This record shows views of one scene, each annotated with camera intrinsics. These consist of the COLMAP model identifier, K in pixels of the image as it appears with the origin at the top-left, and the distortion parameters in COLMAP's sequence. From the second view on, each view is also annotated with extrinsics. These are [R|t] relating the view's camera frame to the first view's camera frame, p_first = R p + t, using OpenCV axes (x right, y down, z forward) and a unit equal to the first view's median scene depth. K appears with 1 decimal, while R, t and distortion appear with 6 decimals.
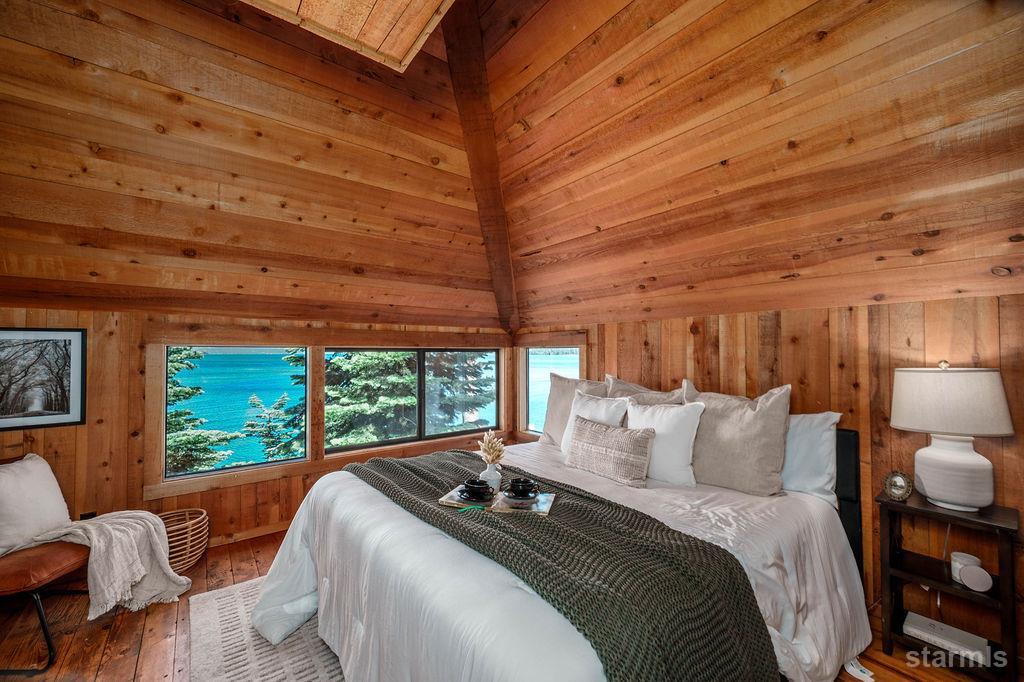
lens RADIAL K [[403.0, 0, 513.3], [0, 403.0, 342.8], [0, 0, 1]] dist [-0.007891, 0.000080]
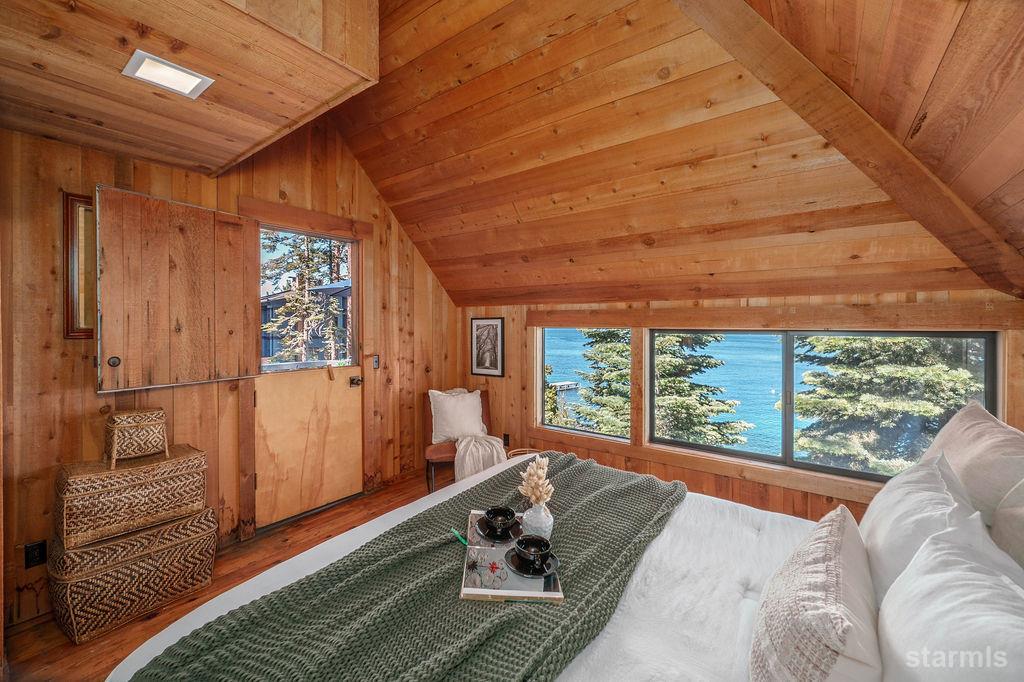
lens RADIAL K [[412.4, 0, 512.3], [0, 412.4, 324.7], [0, 0, 1]] dist [-0.001559, -0.000038]
pose [[0.260336, 0.005003, -0.965505, 0.416084], [0.024630, 0.999627, 0.011821, -0.019104], [0.965204, -0.026858, 0.260116, 0.500609]]
